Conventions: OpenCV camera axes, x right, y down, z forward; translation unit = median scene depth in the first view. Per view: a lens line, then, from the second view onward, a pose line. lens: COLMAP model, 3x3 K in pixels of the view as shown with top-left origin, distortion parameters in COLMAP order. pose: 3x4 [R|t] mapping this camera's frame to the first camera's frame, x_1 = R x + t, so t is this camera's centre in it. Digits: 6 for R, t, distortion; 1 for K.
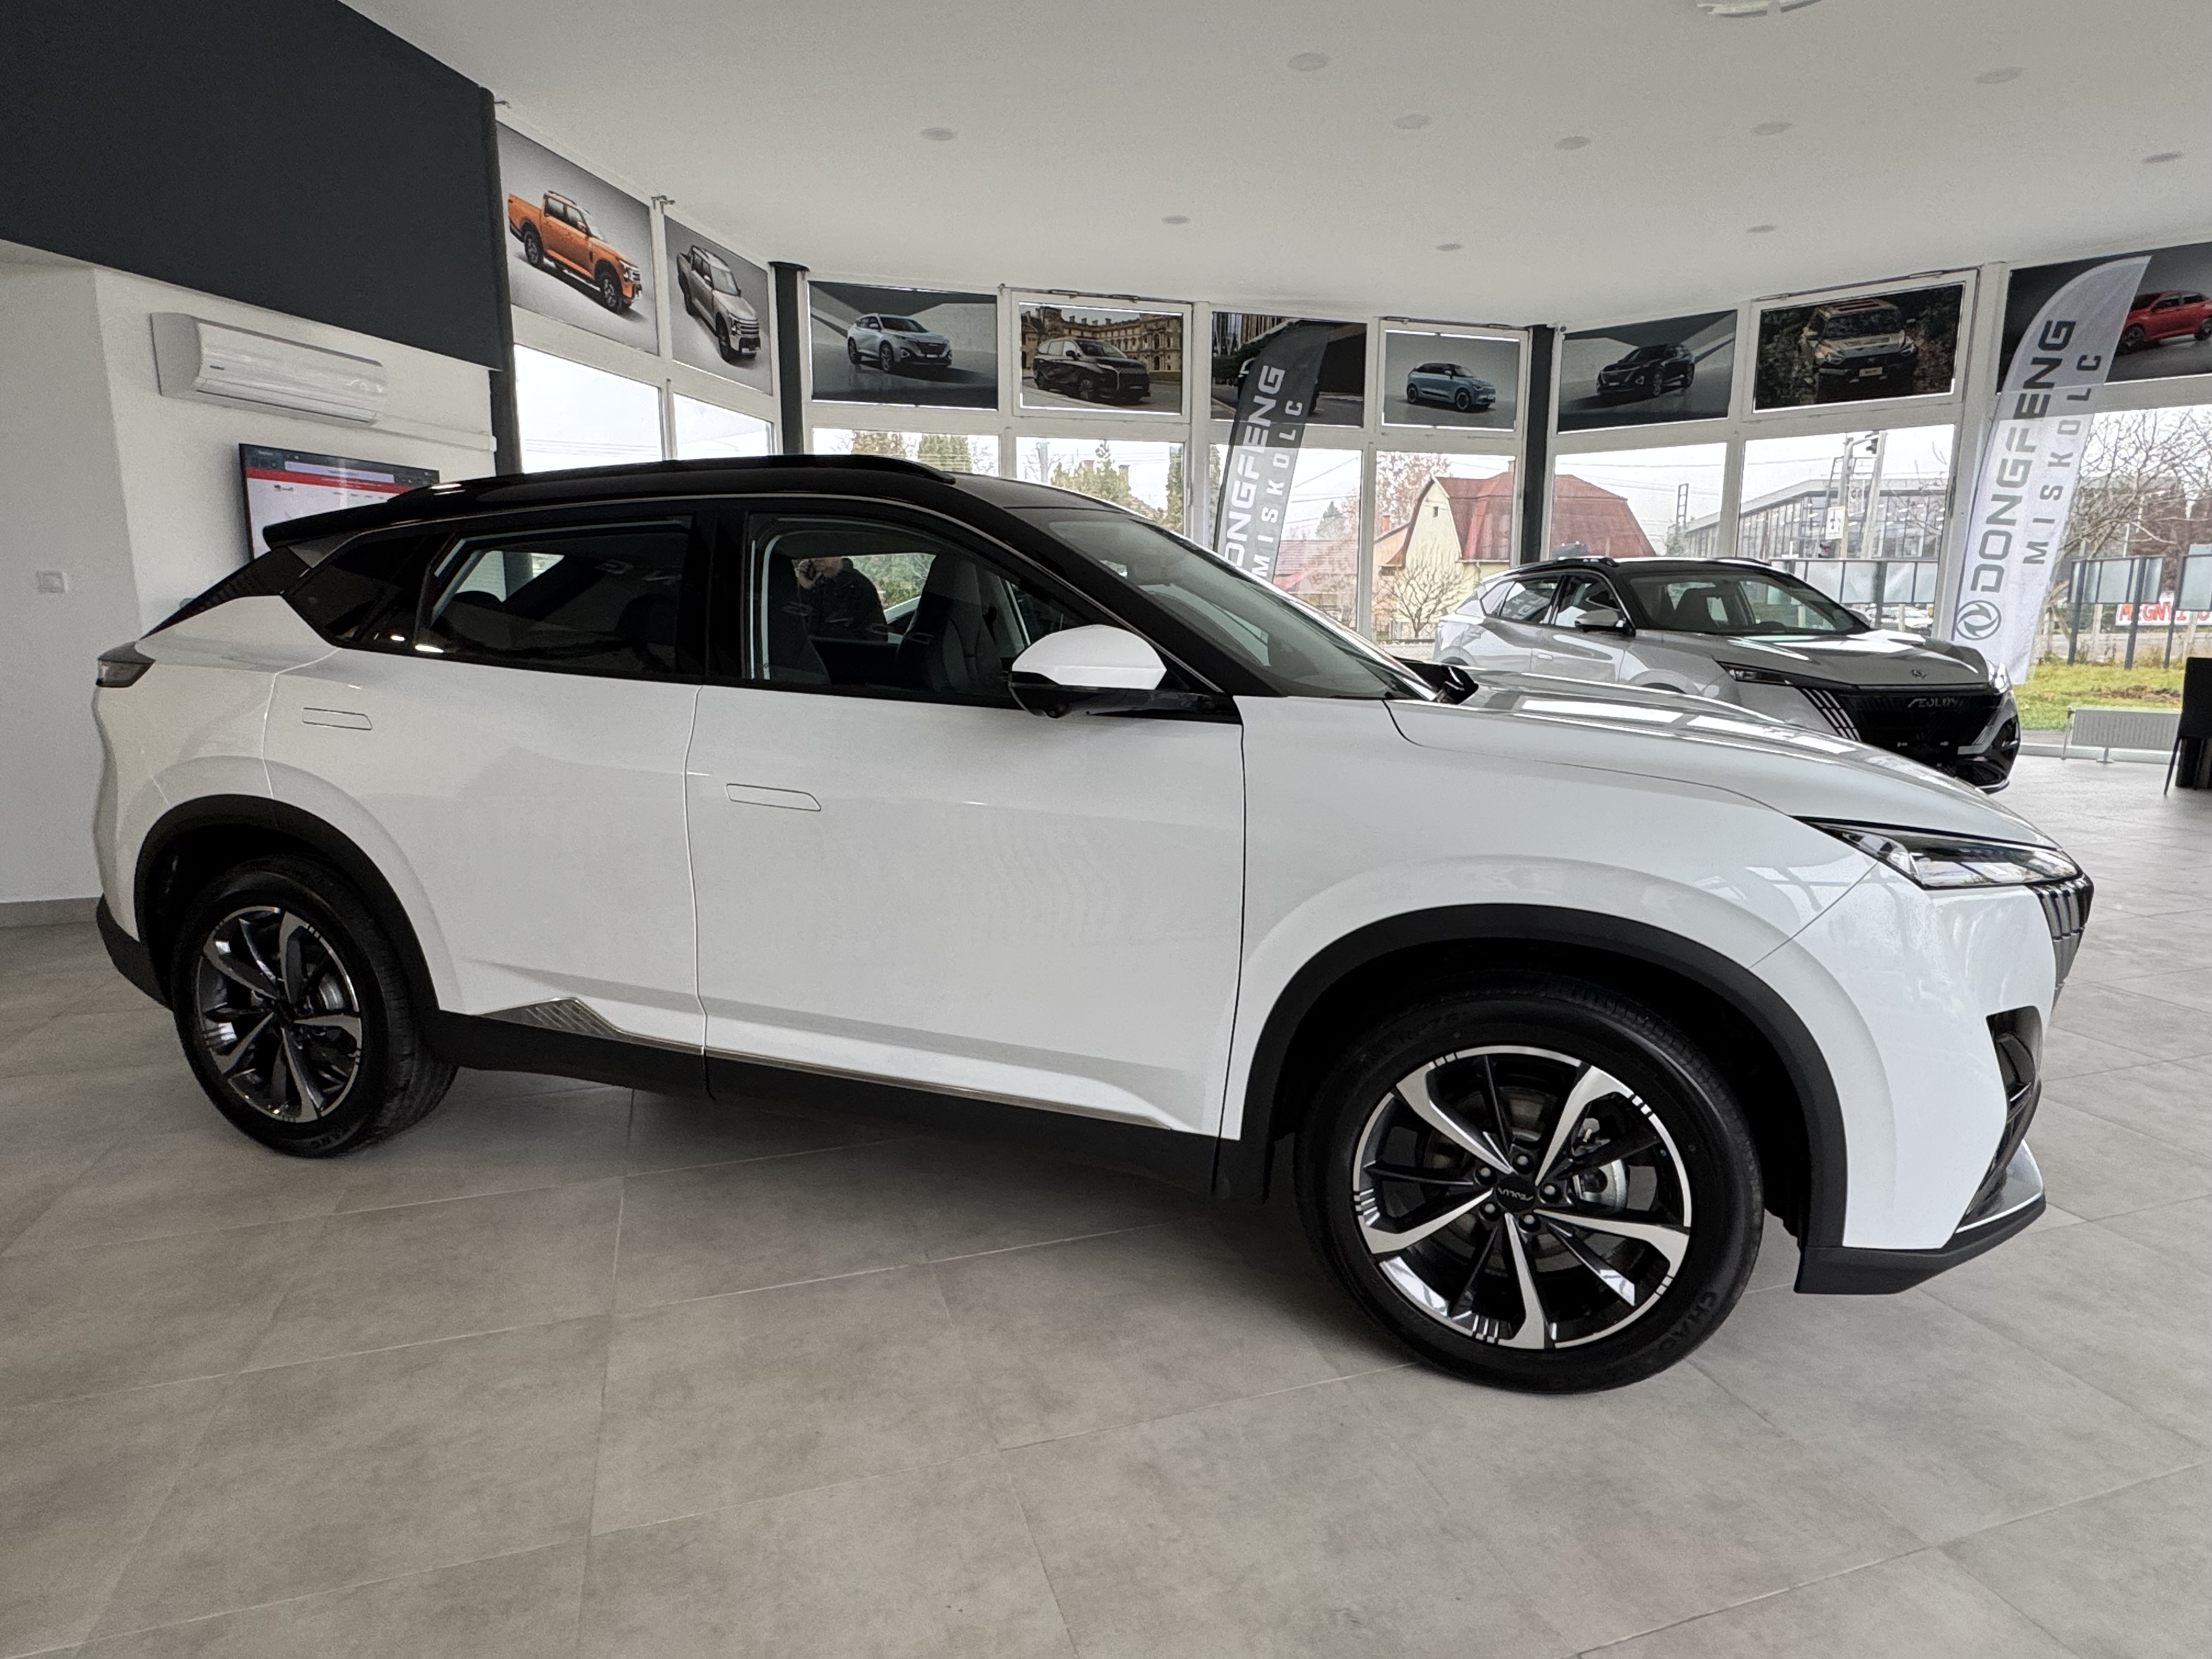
lens RADIAL K [[1080.5, 0, 1098.1], [0, 1080.5, 815.0], [0, 0, 1]] dist [0.000898, -0.030863]
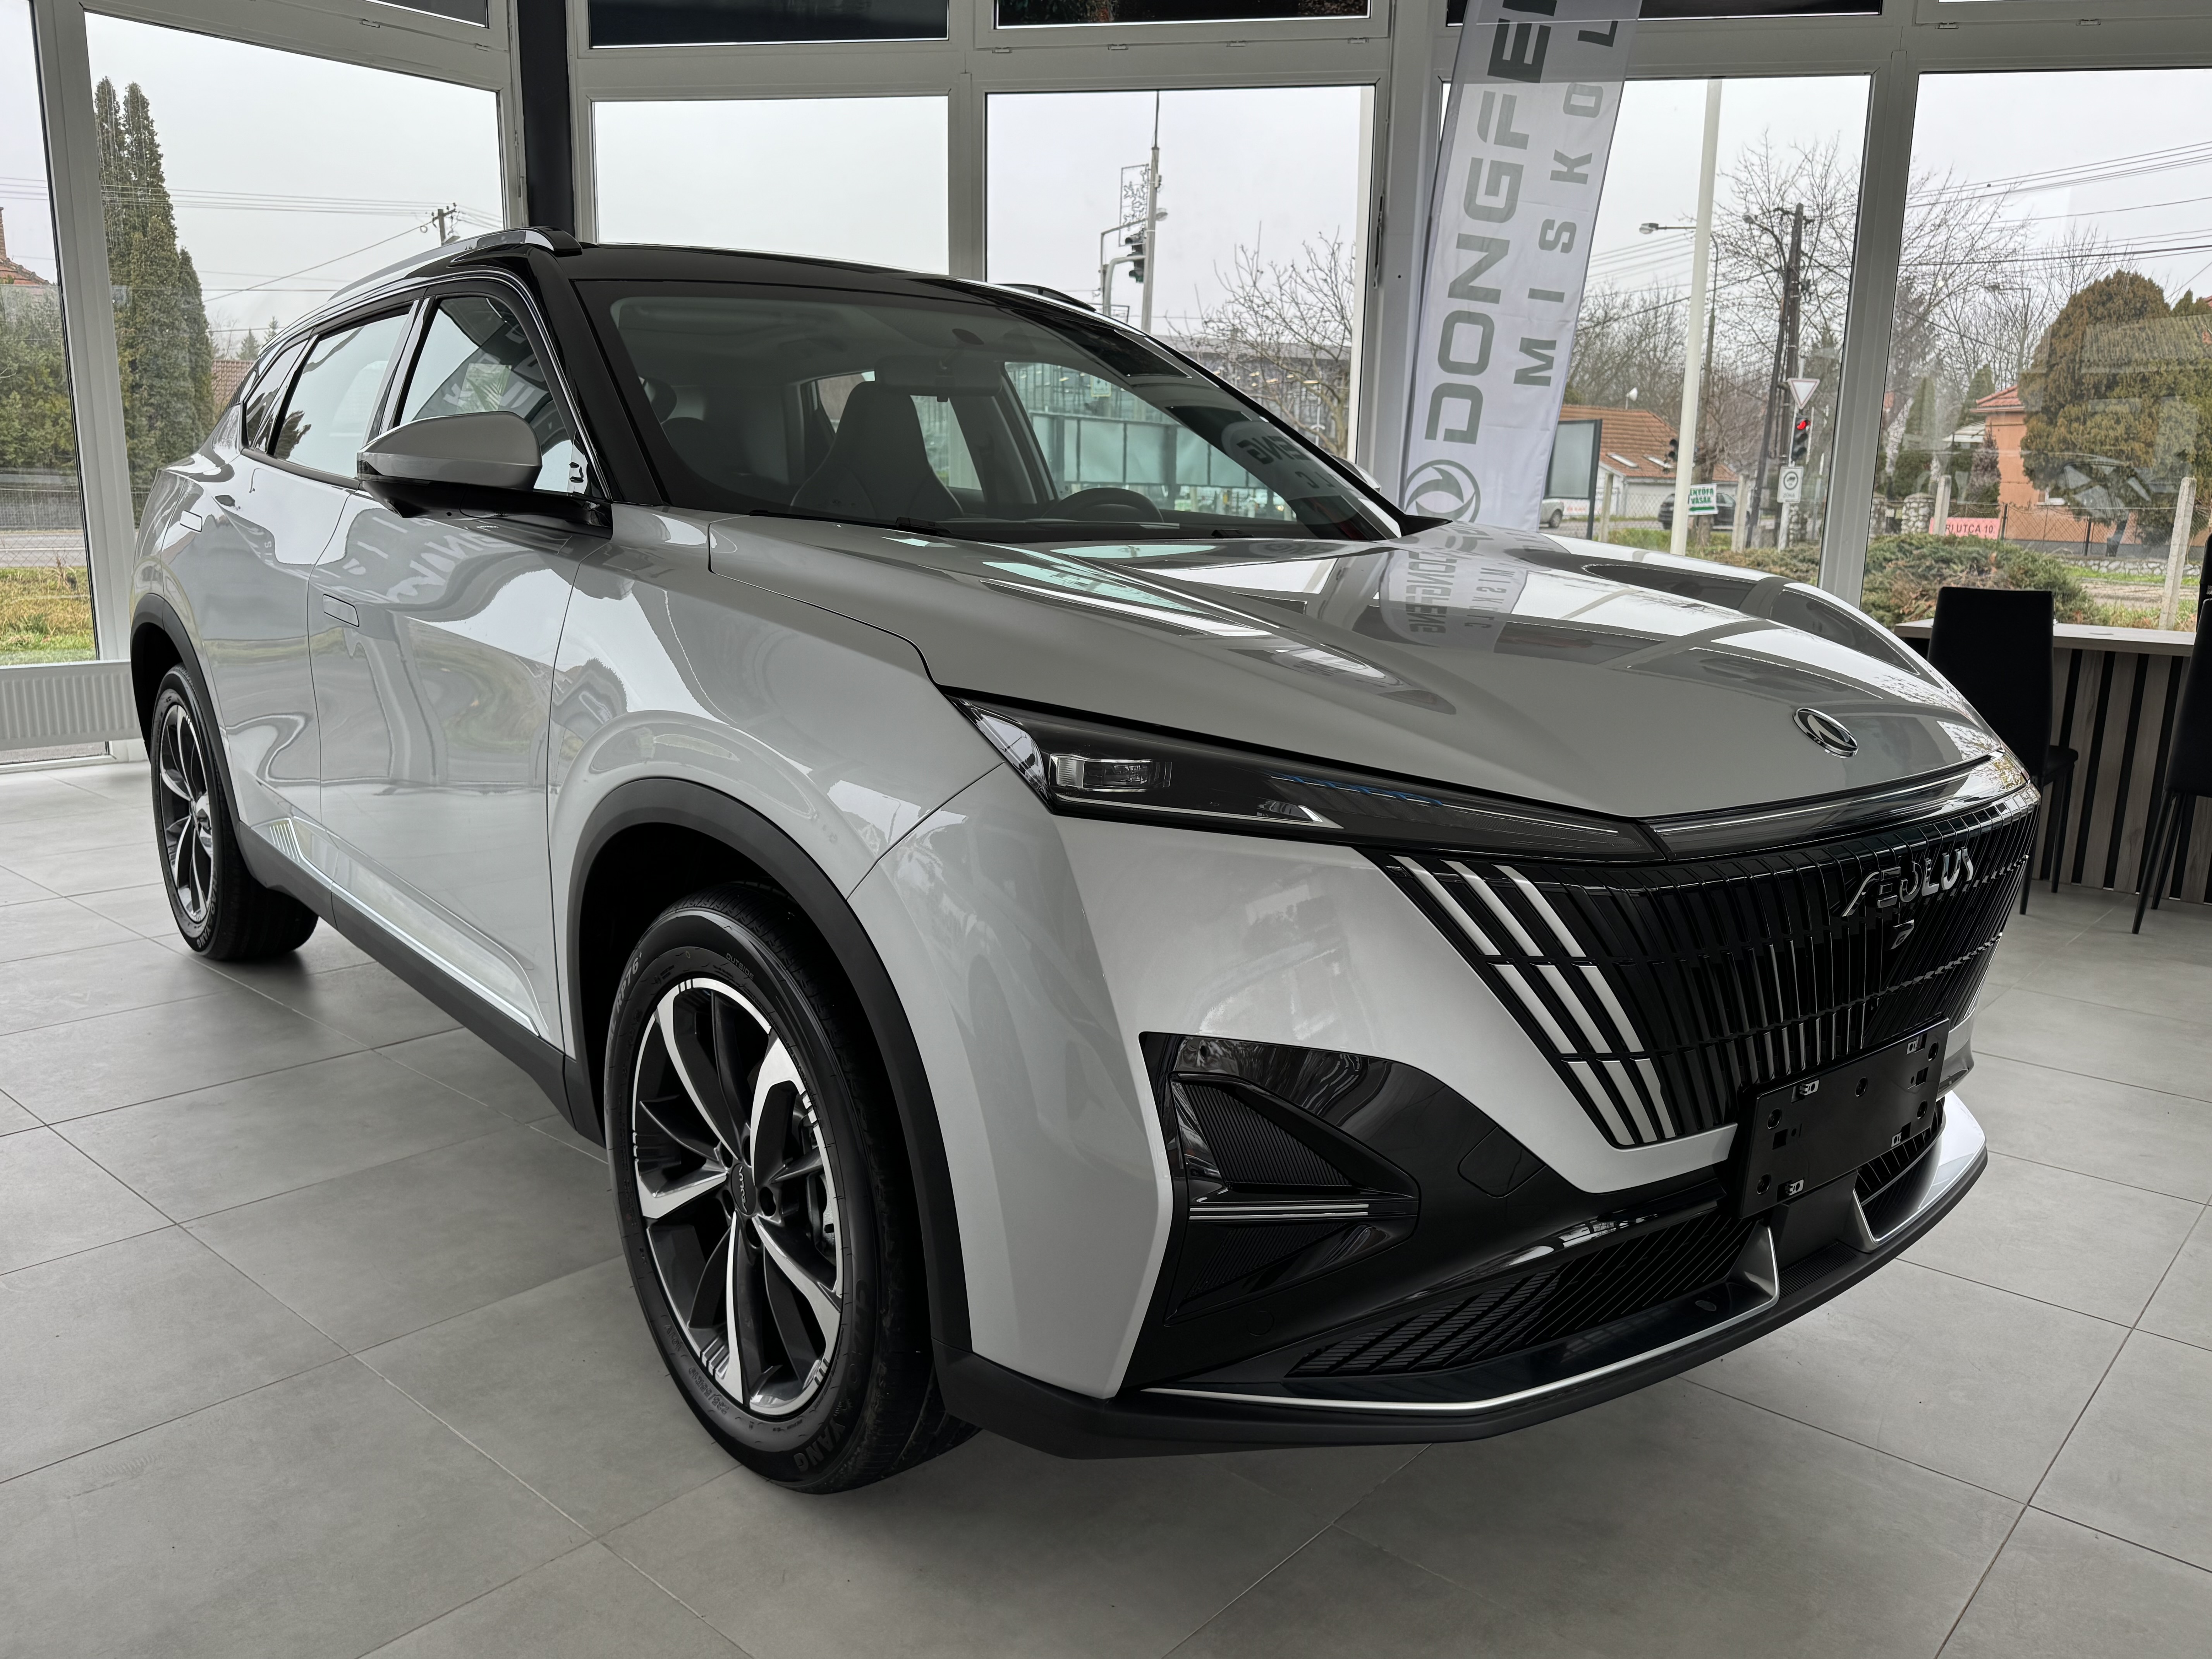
lens RADIAL K [[1655.0, 0, 1102.7], [0, 1655.0, 840.1], [0, 0, 1]] dist [0.027104, -0.002553]
pose [[0.828296, -0.092330, 0.552631, 0.275526], [0.079578, 0.995716, 0.047084, -0.079811], [-0.554610, 0.004978, 0.832095, 0.471814]]
